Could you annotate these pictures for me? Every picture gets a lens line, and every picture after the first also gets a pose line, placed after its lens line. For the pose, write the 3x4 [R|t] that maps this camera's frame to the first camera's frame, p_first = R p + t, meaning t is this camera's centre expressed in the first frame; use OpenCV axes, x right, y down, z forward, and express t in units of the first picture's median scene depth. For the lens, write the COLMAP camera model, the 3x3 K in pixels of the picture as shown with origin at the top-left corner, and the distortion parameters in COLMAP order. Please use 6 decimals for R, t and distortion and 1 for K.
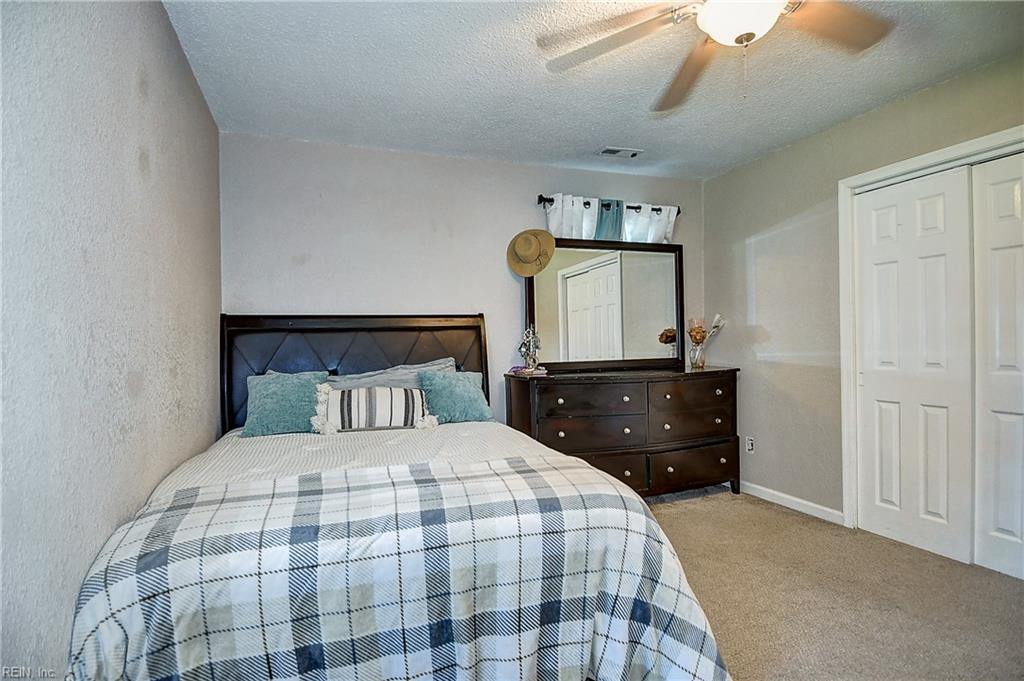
lens RADIAL K [[524.9, 0, 509.9], [0, 524.9, 340.8], [0, 0, 1]] dist [-0.029220, -0.008608]
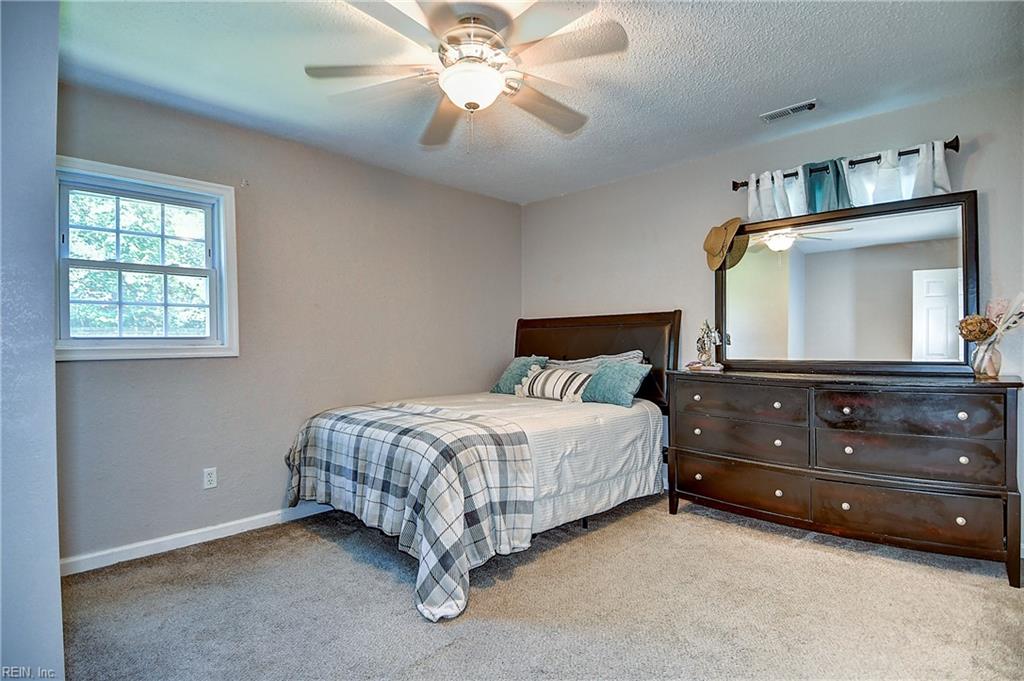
lens RADIAL K [[524.9, 0, 511.0], [0, 524.9, 338.2], [0, 0, 1]] dist [-0.029220, -0.008608]
pose [[0.449584, 0.006394, -0.893215, 0.747738], [-0.000334, 0.999976, 0.006990, -0.002277], [0.893238, -0.002844, 0.449575, 0.227175]]
